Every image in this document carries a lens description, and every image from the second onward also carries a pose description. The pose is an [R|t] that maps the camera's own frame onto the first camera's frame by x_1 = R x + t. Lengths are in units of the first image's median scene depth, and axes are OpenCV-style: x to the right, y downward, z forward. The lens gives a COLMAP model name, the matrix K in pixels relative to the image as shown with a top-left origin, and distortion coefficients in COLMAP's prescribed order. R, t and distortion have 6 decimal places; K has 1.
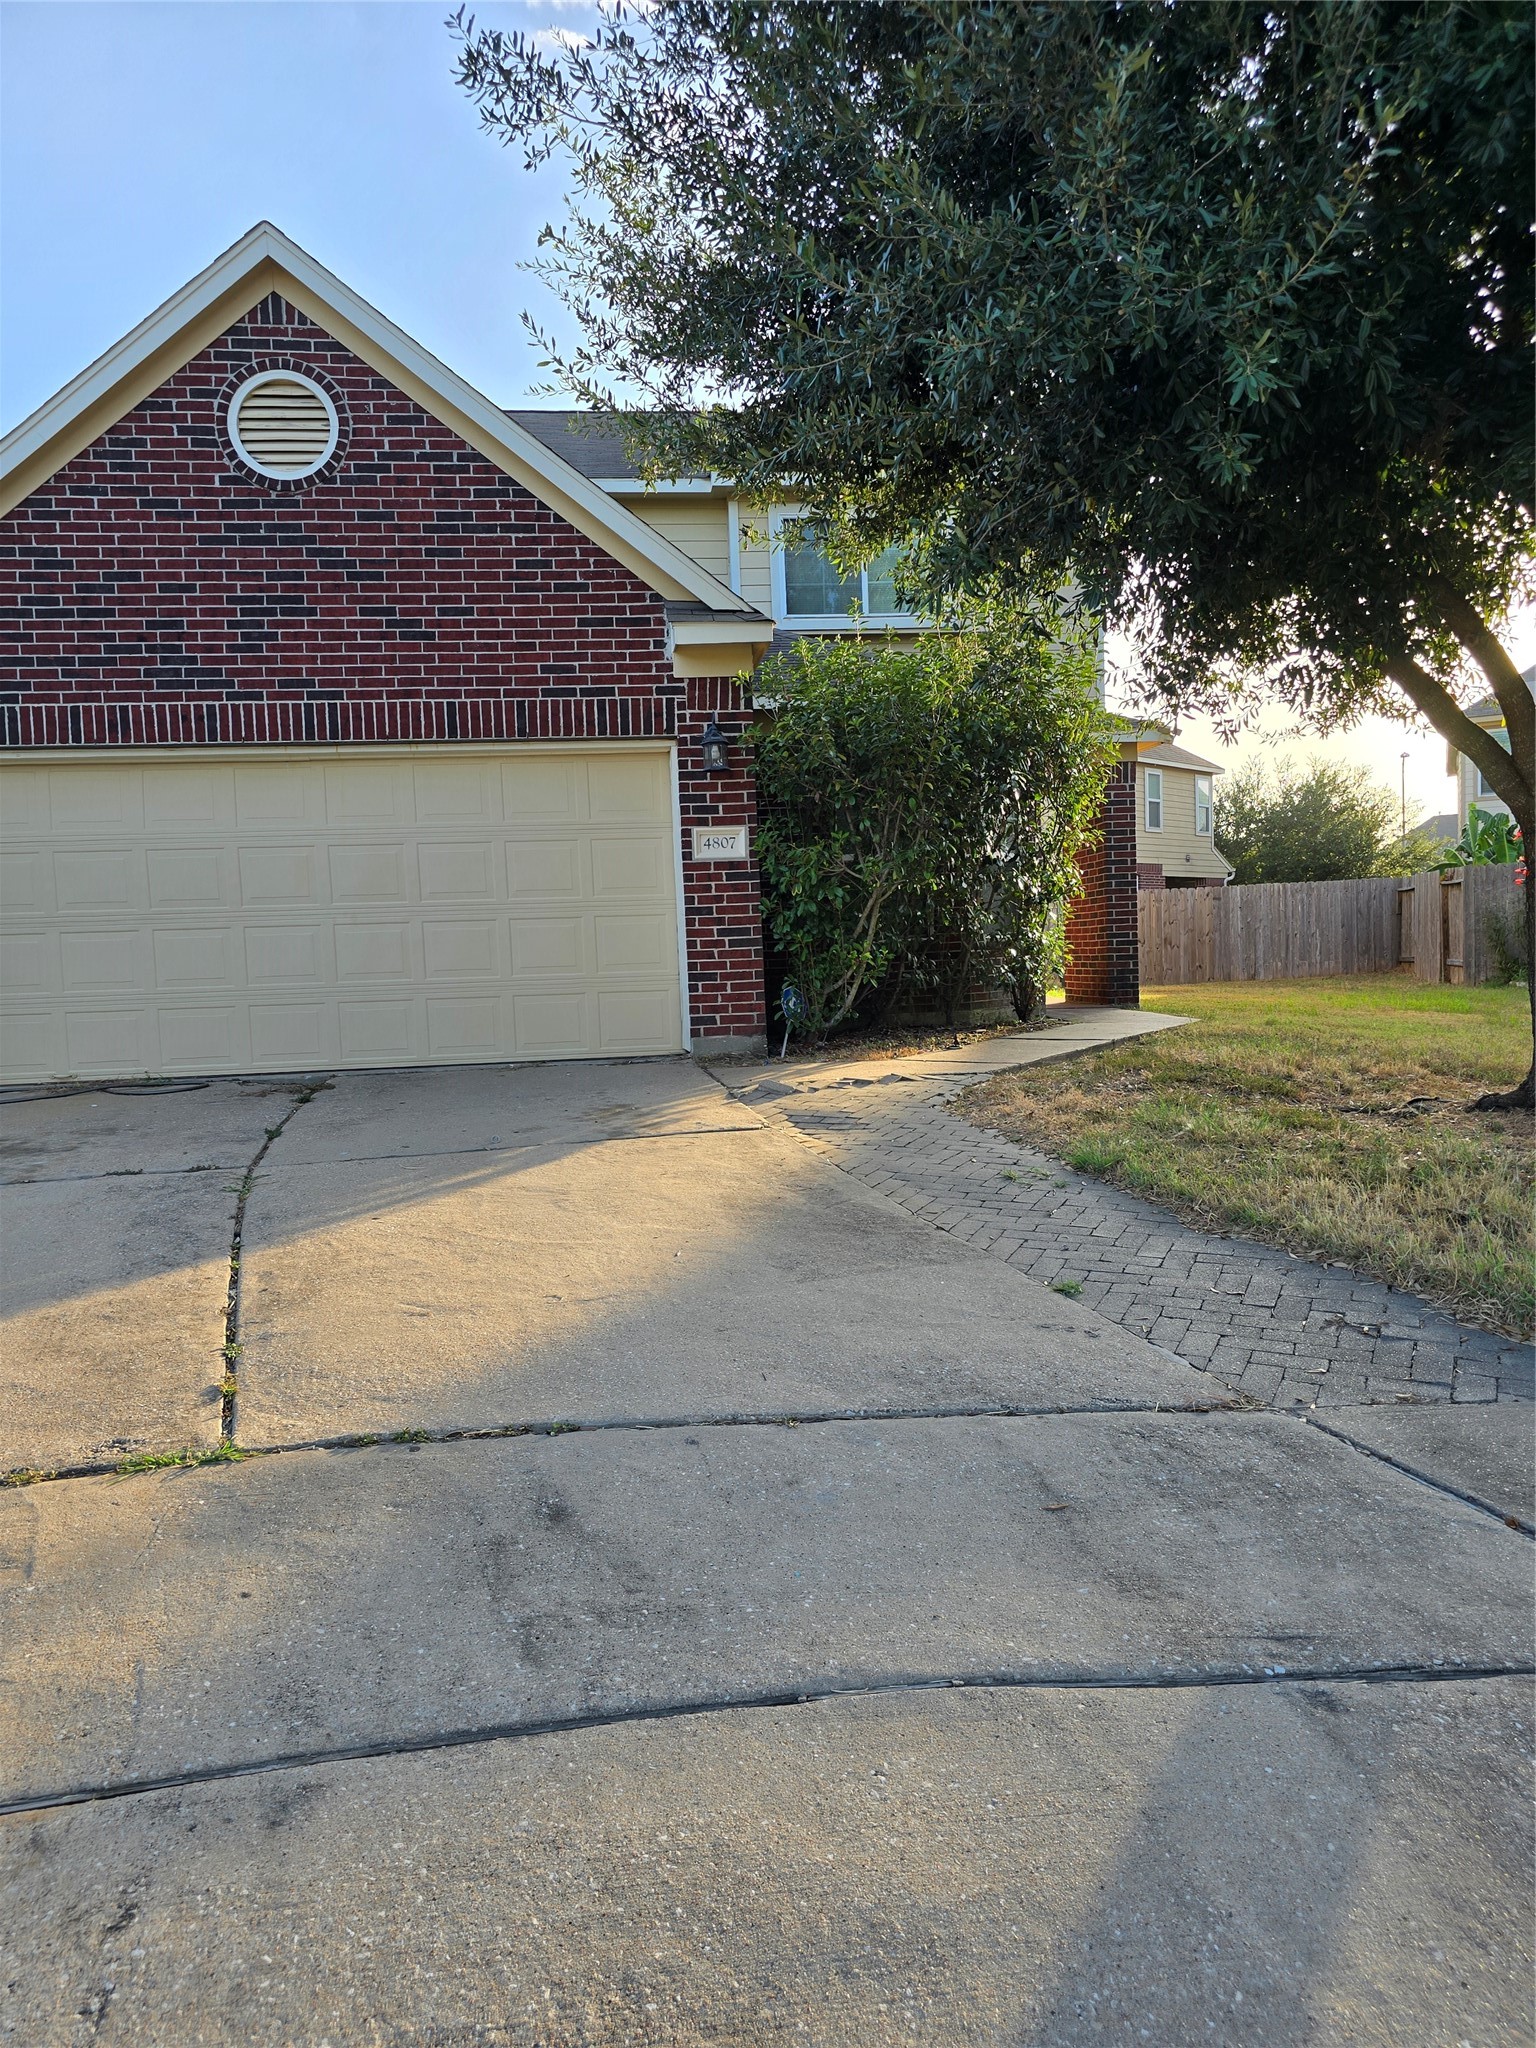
lens RADIAL K [[1379.7, 0, 737.8], [0, 1379.7, 1077.2], [0, 0, 1]] dist [0.100807, -0.154367]
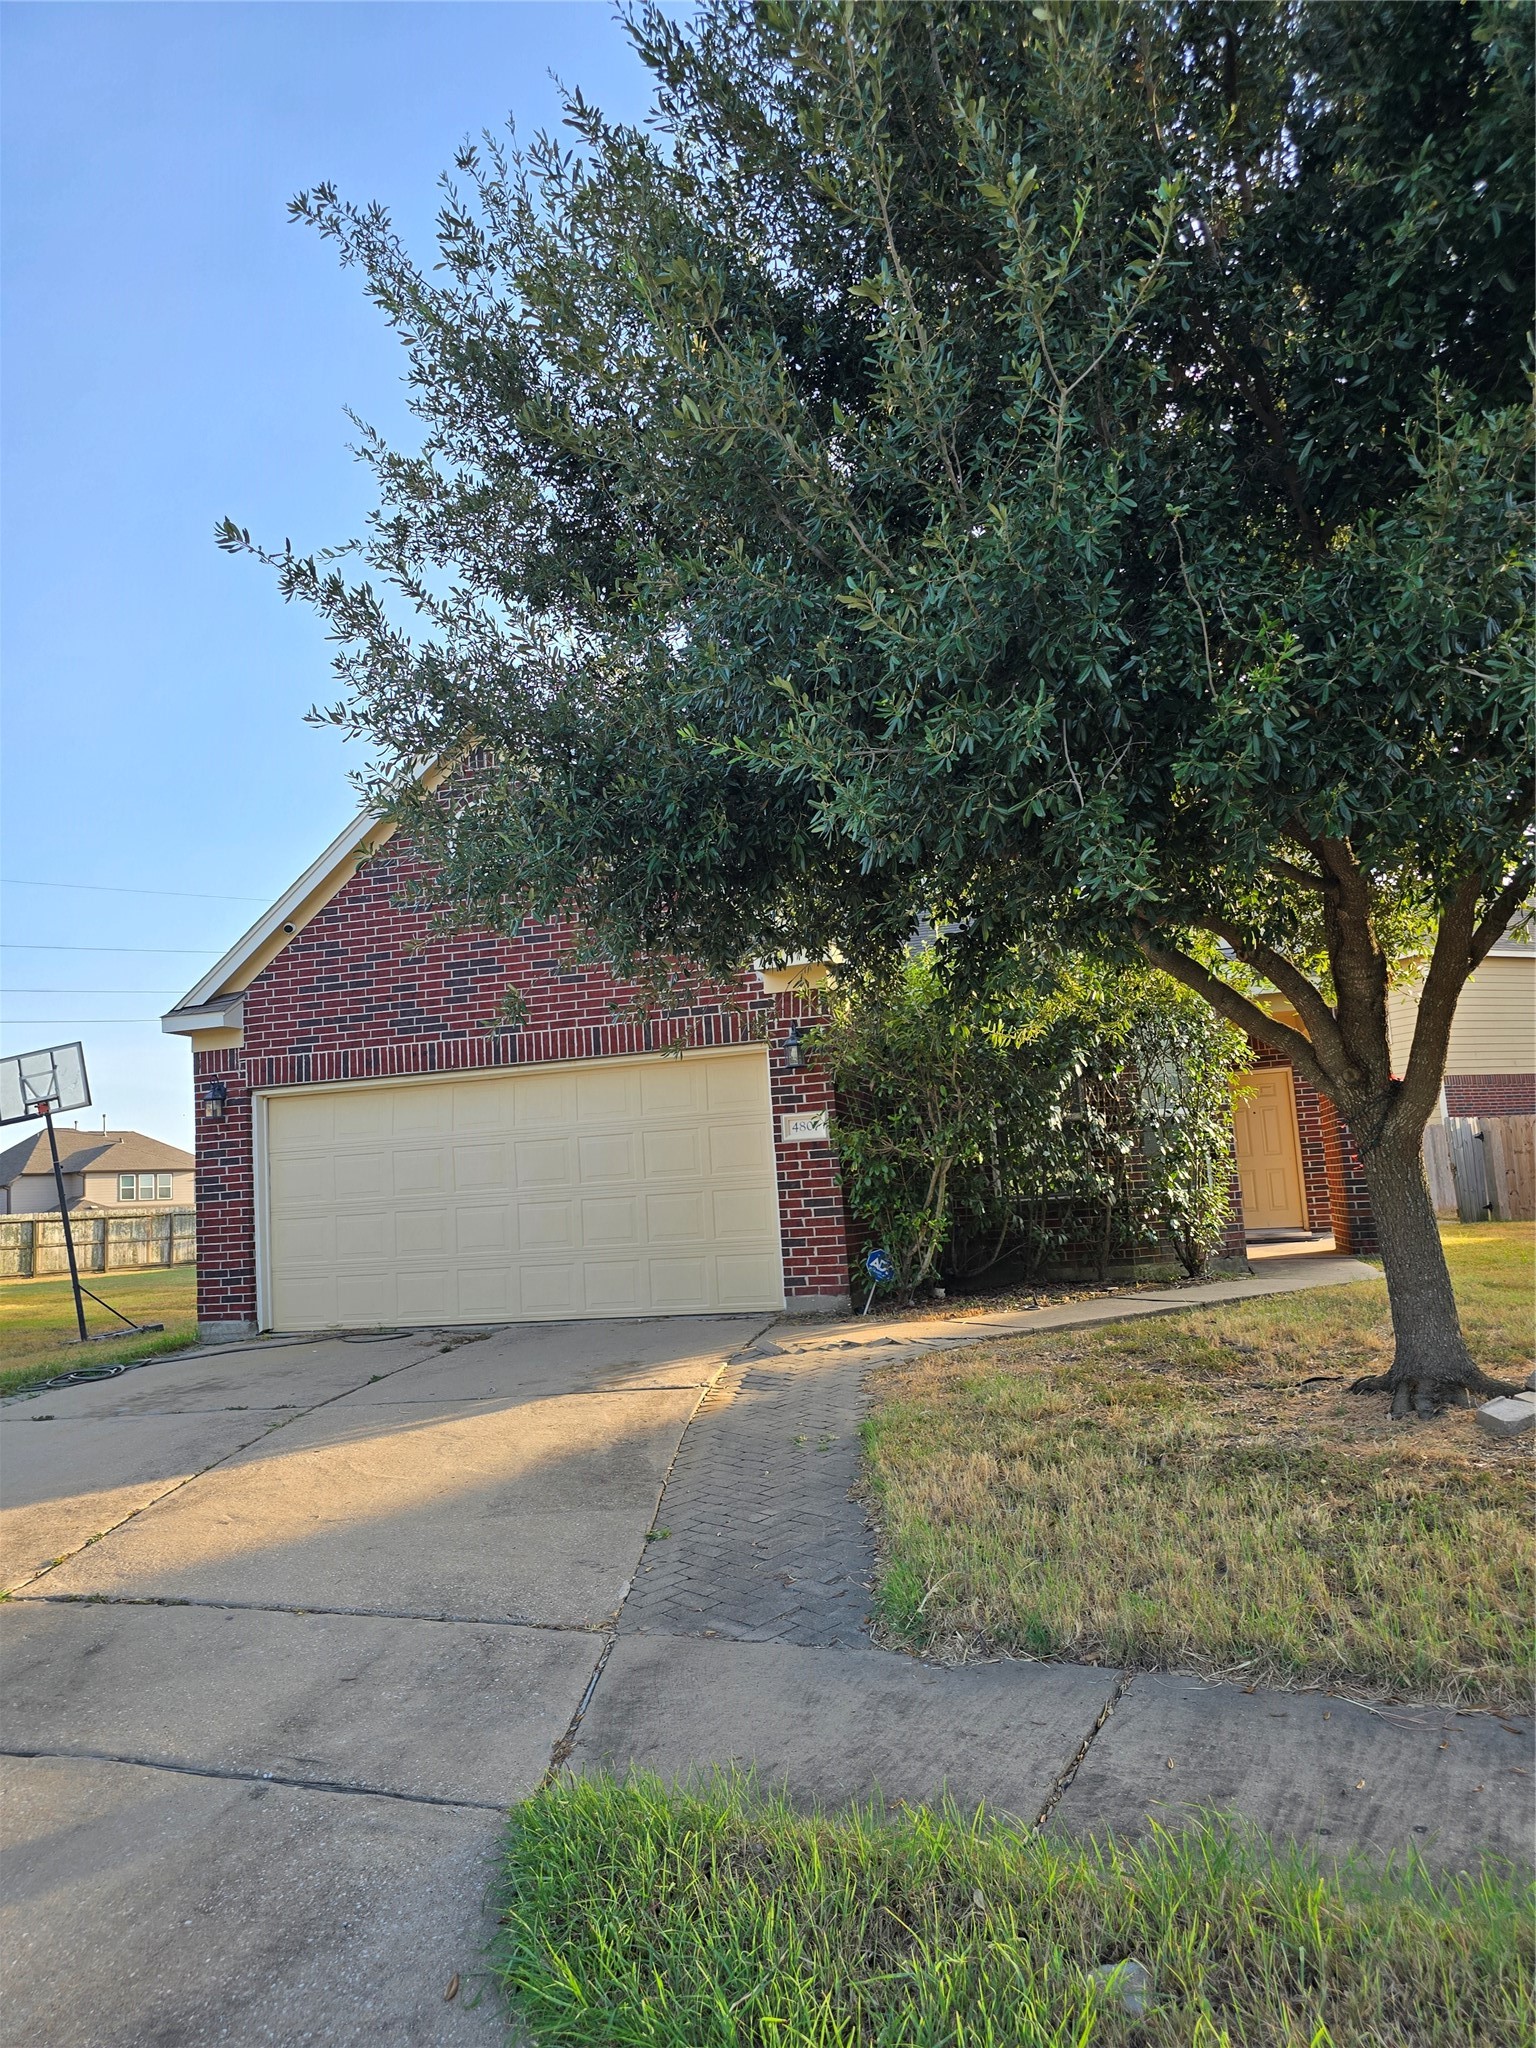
lens RADIAL K [[1432.8, 0, 768.0], [0, 1432.8, 1024.0], [0, 0, 1]] dist [0.087430, -0.061893]
pose [[0.923692, -0.062405, -0.378019, 0.445949], [-0.008345, 0.983135, -0.182691, -0.035411], [0.383044, 0.171905, 0.907594, -0.130785]]
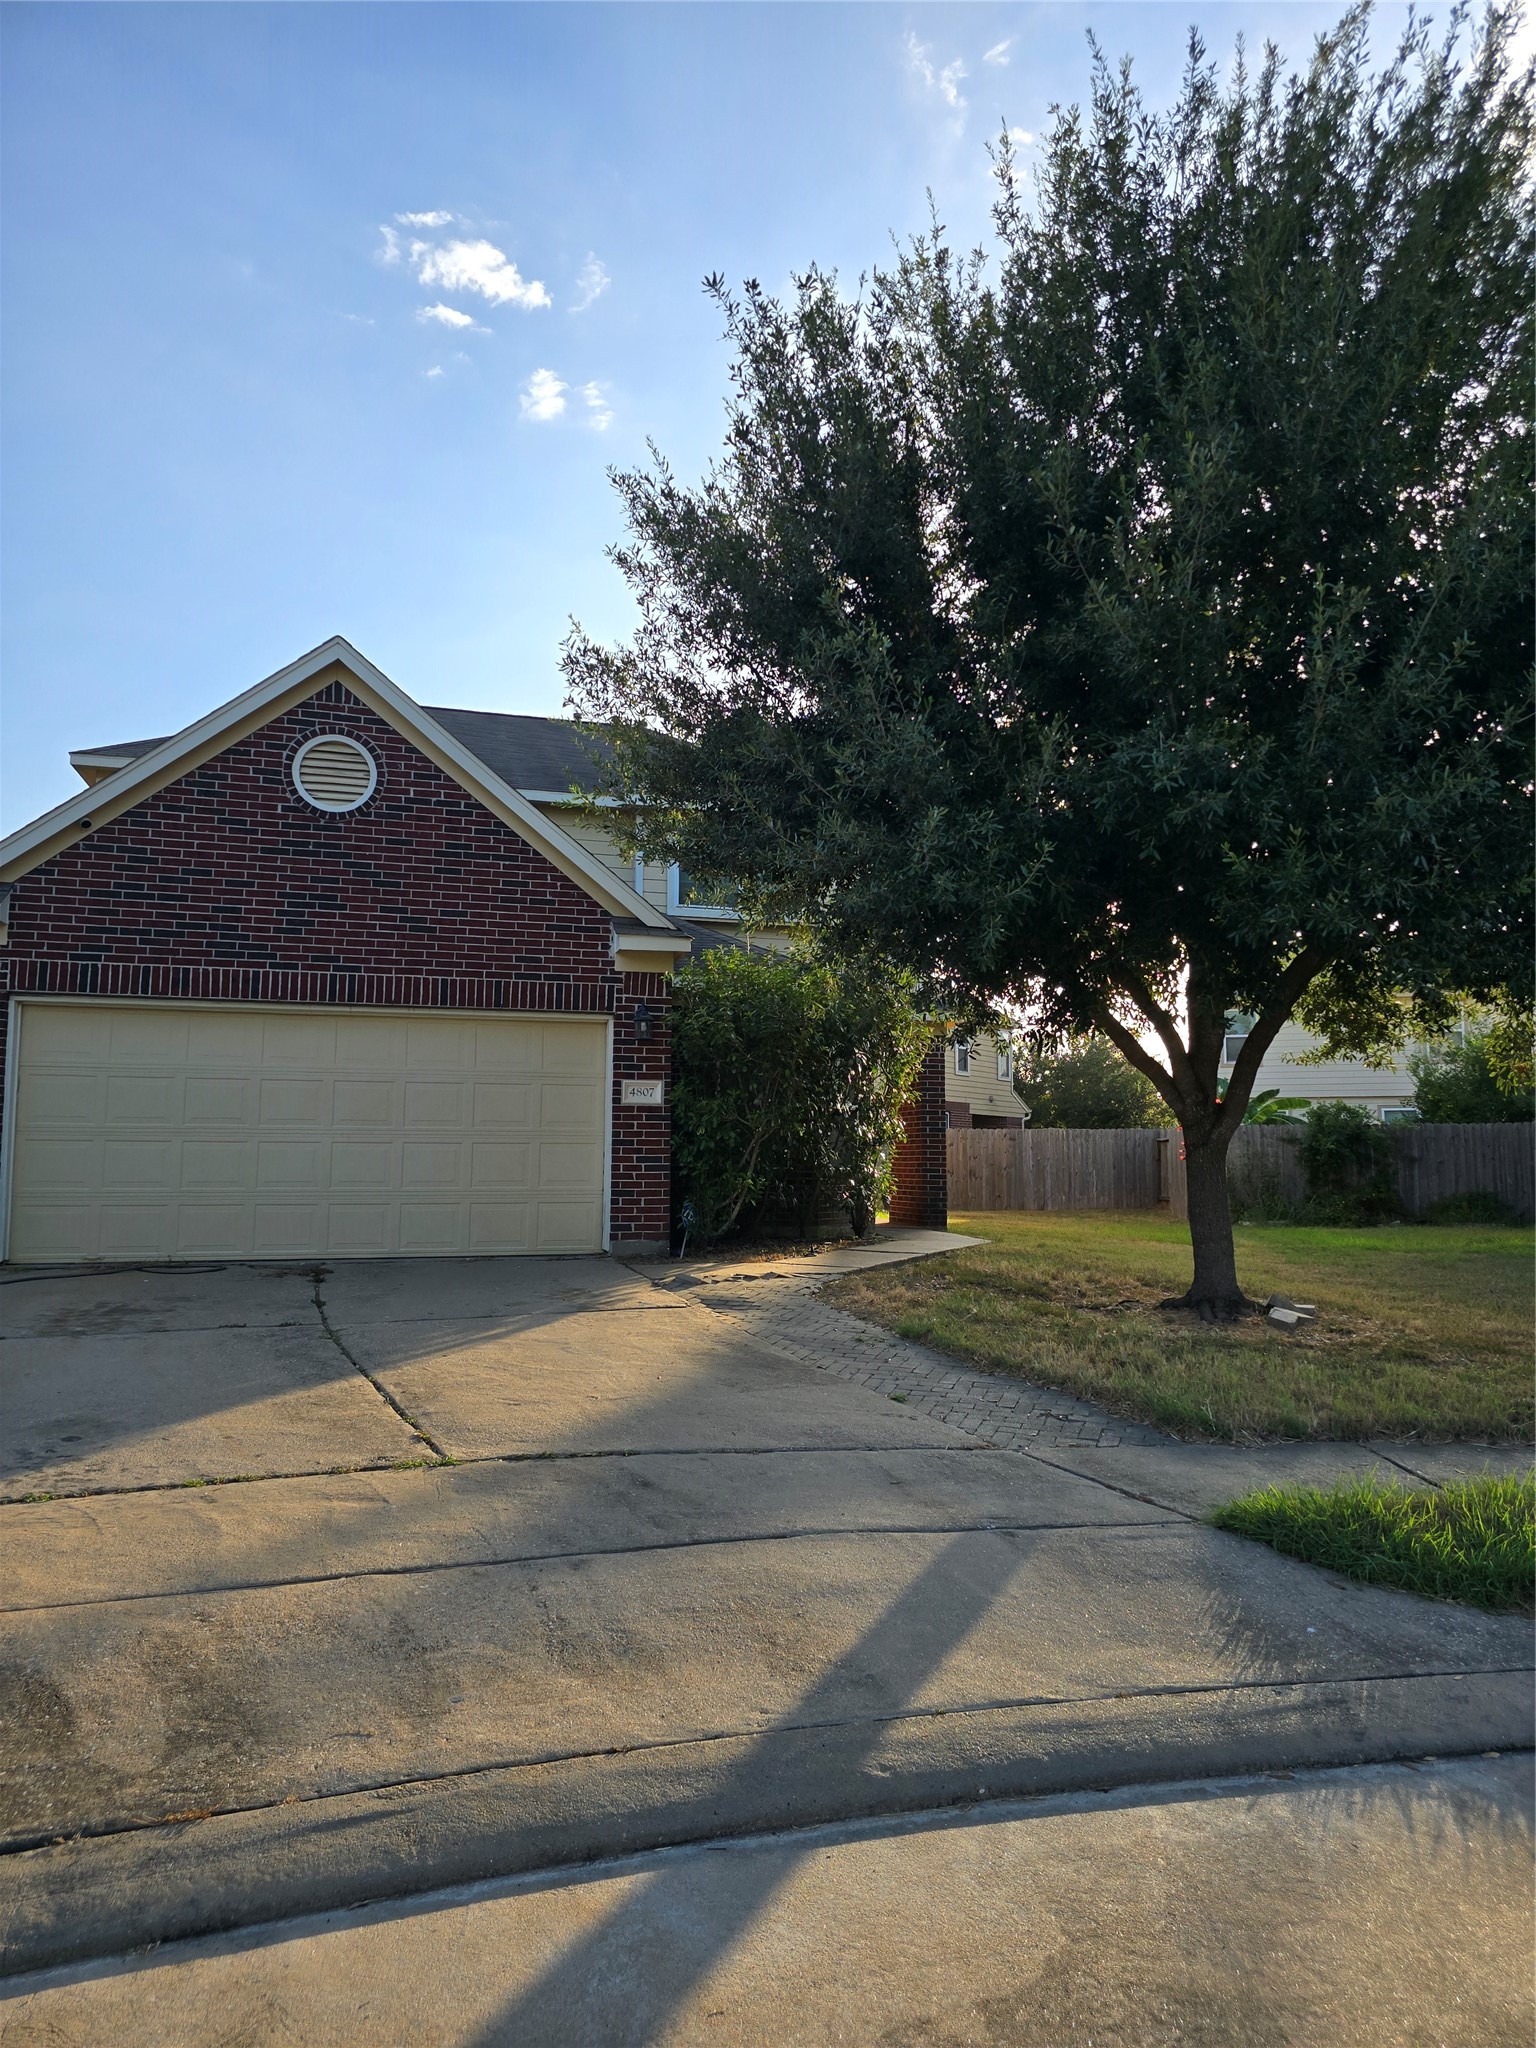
lens RADIAL K [[1409.6, 0, 807.0], [0, 1409.6, 1029.7], [0, 0, 1]] dist [0.136385, -0.275560]
pose [[0.983299, 0.060481, 0.171657, -0.099071], [-0.028125, 0.982334, -0.185008, 0.018581], [-0.179814, 0.177090, 0.967629, -0.369111]]
